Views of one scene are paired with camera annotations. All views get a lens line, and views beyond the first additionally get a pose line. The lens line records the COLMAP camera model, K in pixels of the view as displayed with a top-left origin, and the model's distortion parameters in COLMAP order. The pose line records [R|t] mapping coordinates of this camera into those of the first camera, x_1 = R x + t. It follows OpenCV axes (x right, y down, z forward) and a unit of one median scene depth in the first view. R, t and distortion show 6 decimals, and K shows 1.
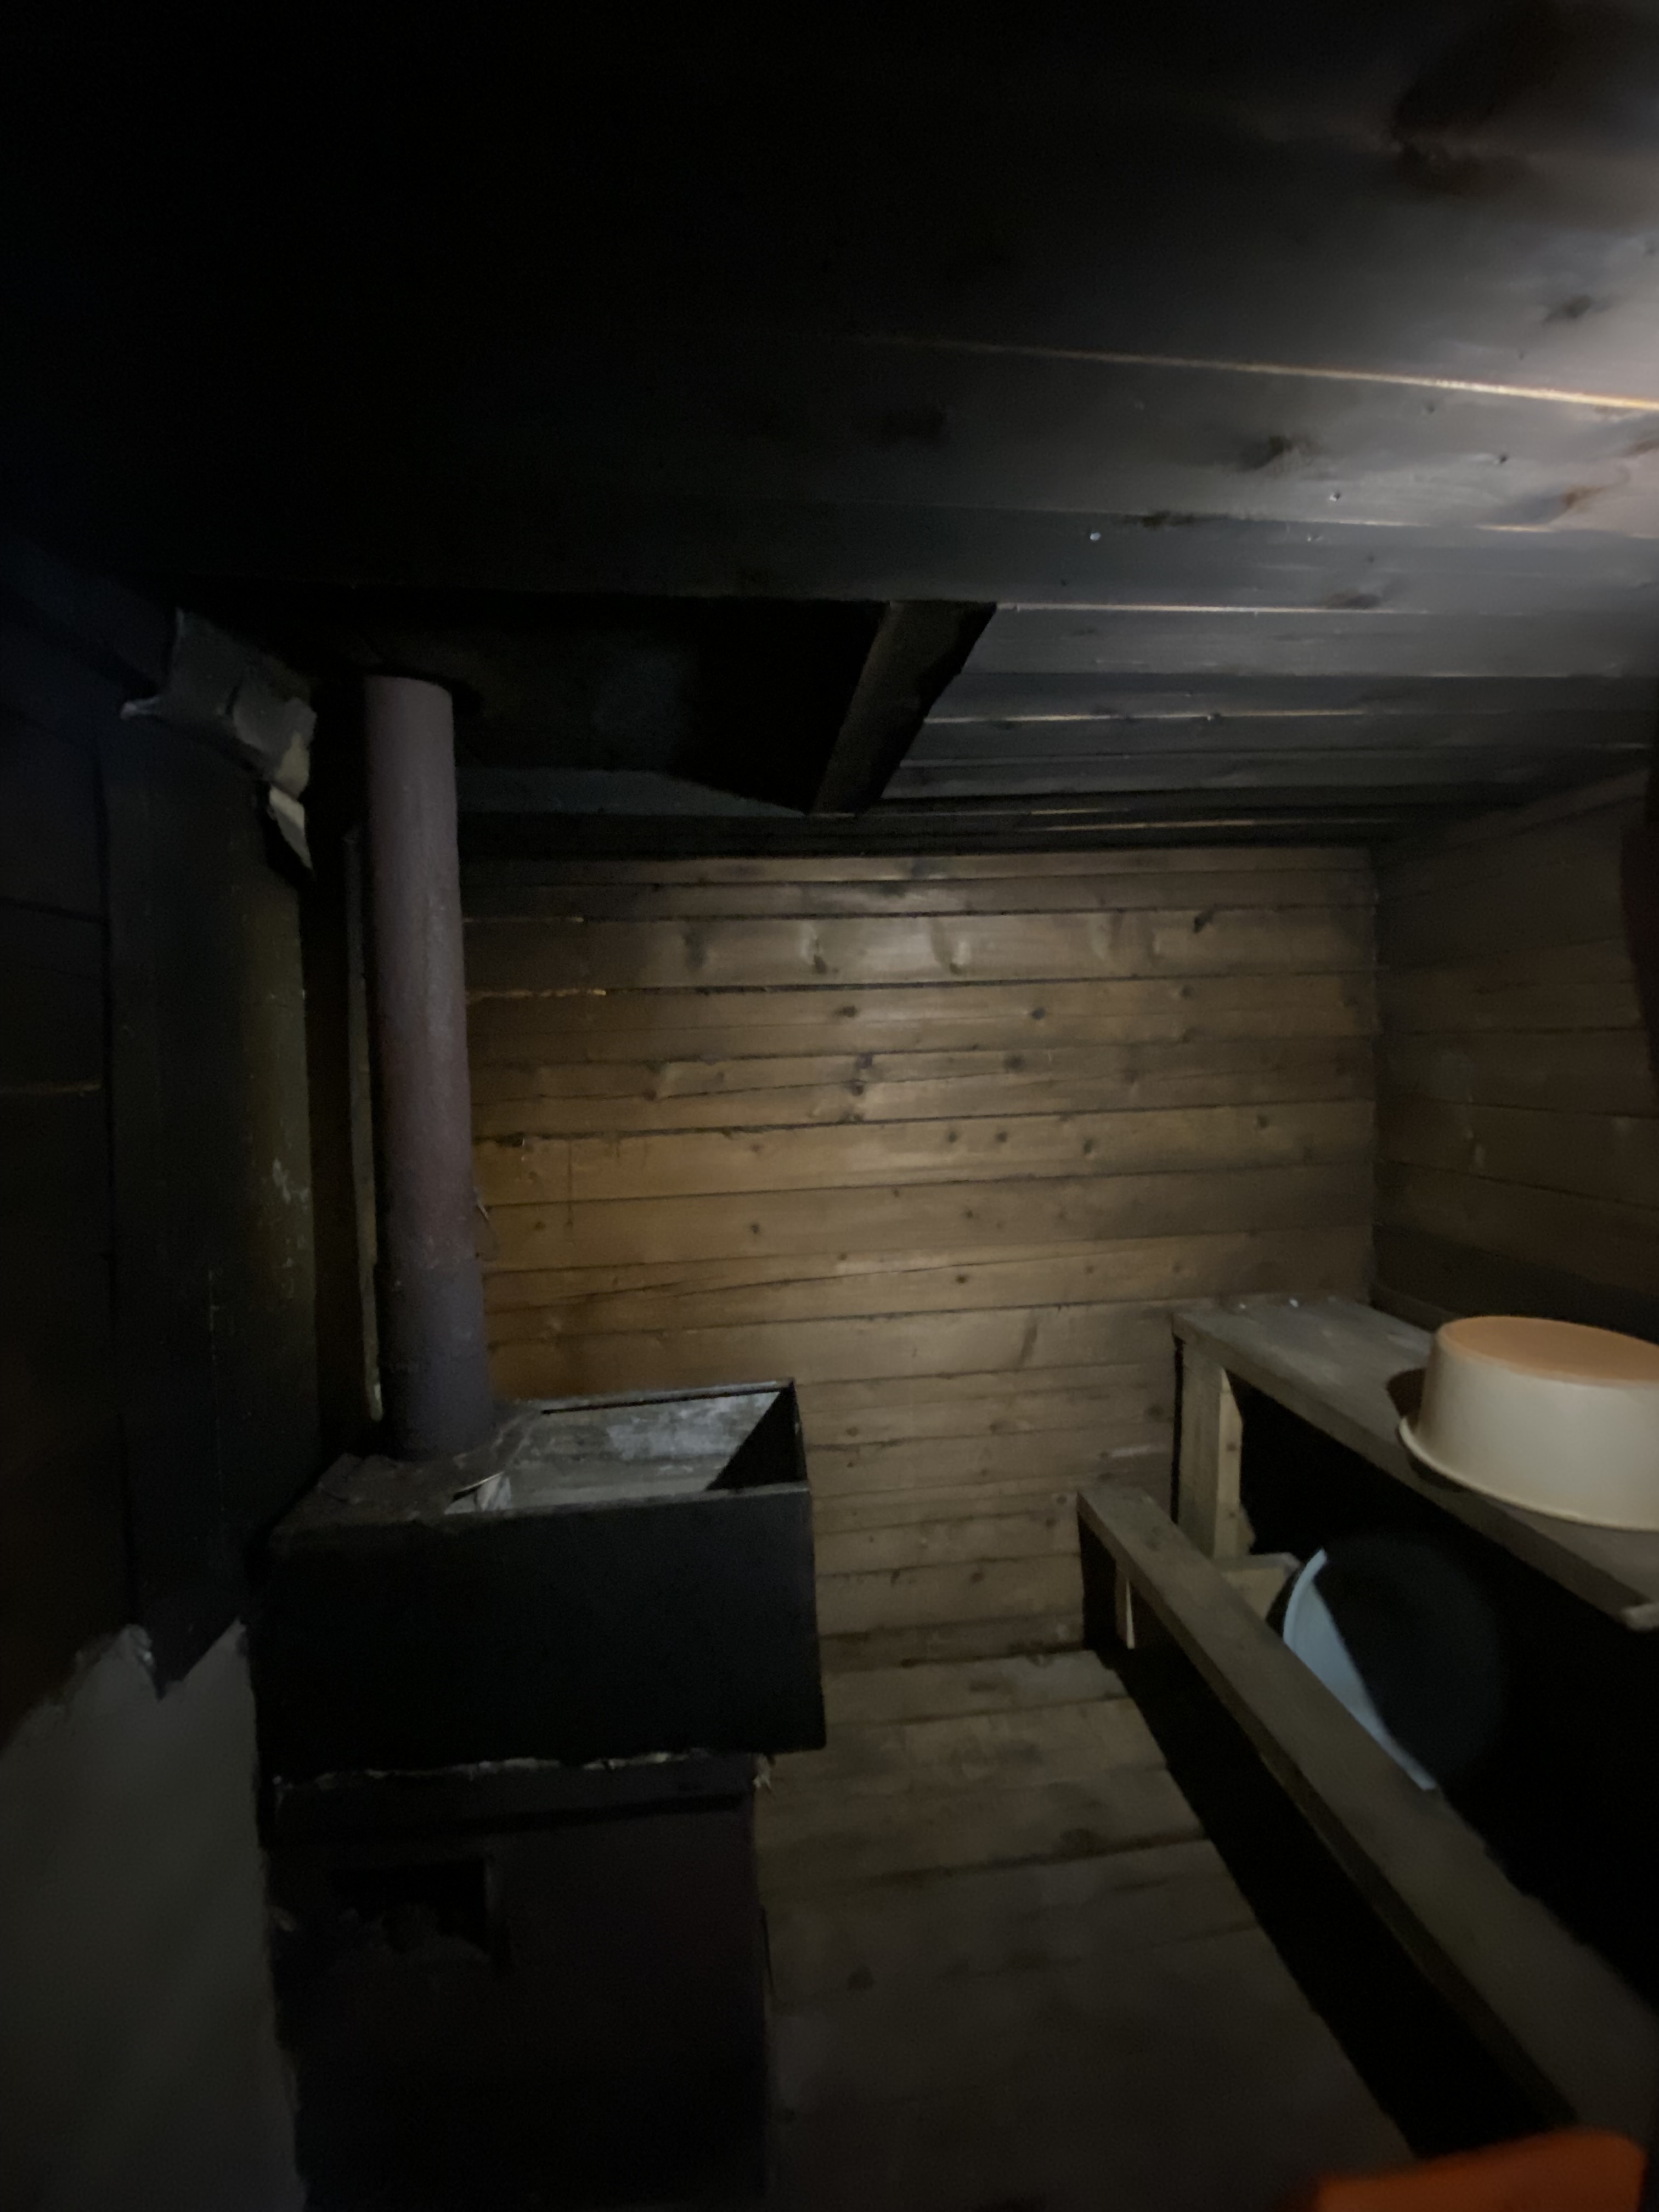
lens RADIAL K [[898.7, 0, 830.2], [0, 898.7, 1092.6], [0, 0, 1]] dist [0.005504, -0.008666]
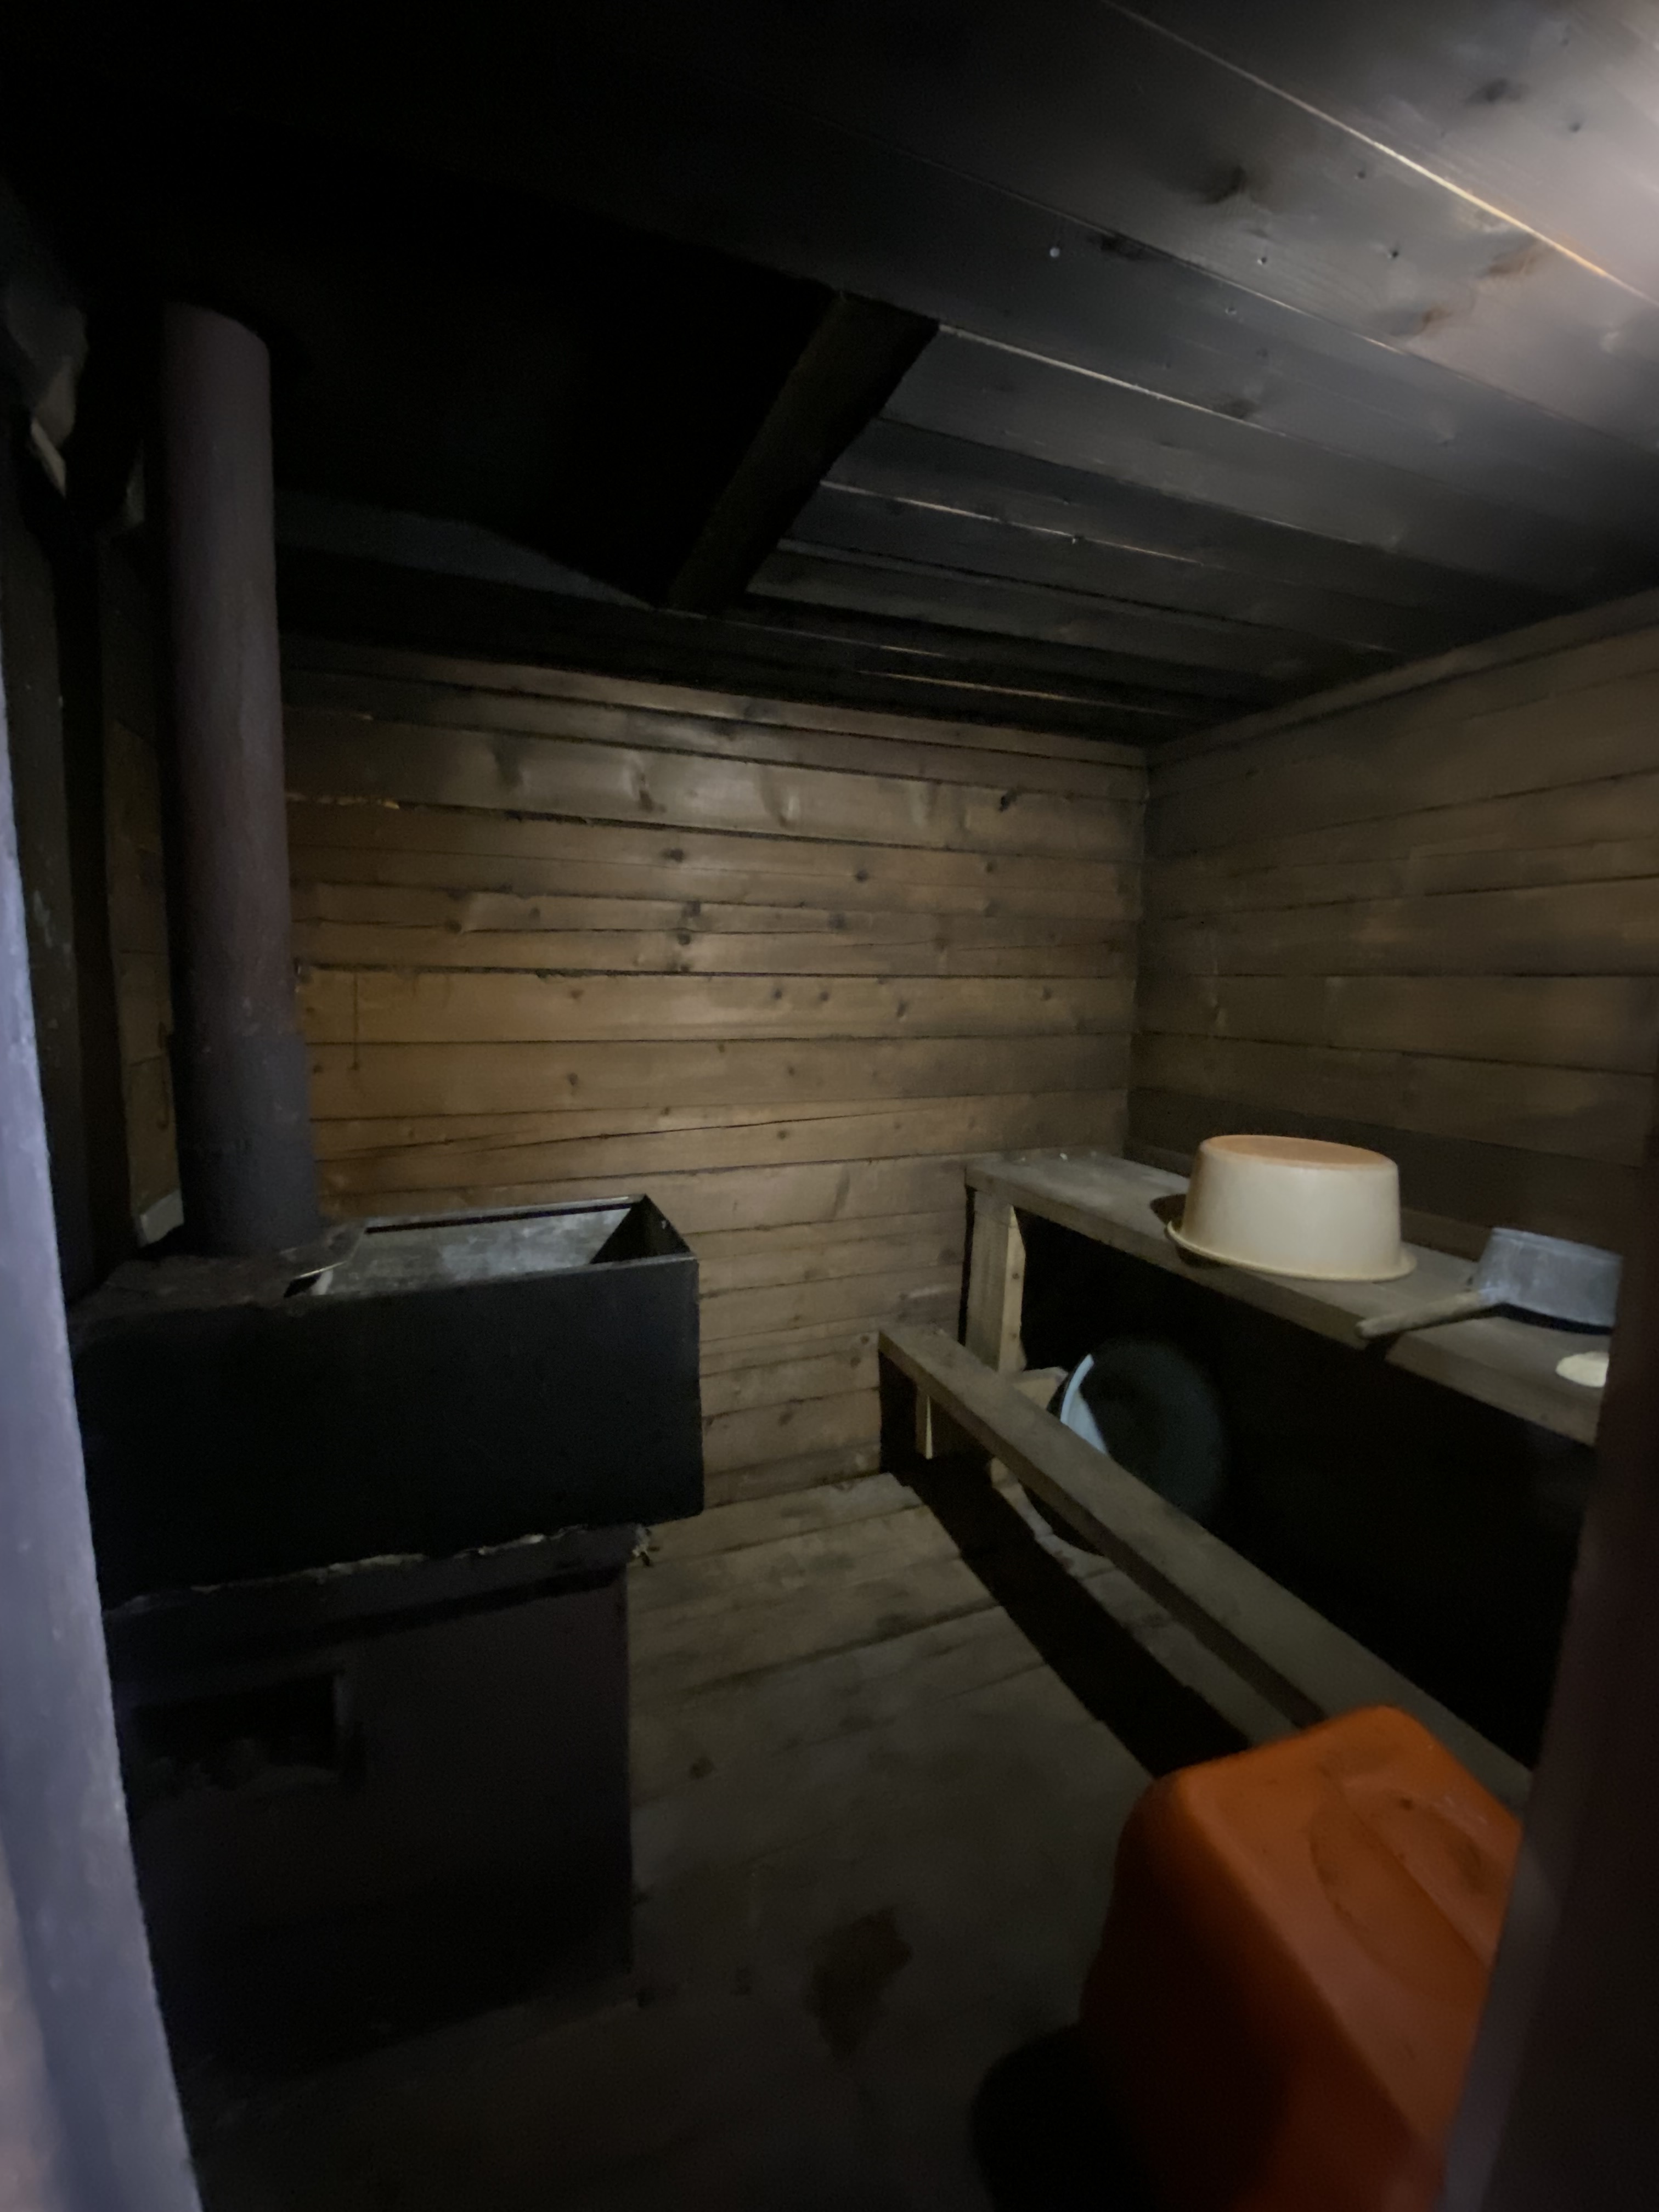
lens RADIAL K [[898.7, 0, 844.9], [0, 898.7, 1105.6], [0, 0, 1]] dist [0.005504, -0.008666]
pose [[0.957130, 0.005772, 0.289601, -0.086012], [-0.026963, 0.997236, 0.069236, 0.110621], [-0.288401, -0.074076, 0.954640, 0.007216]]
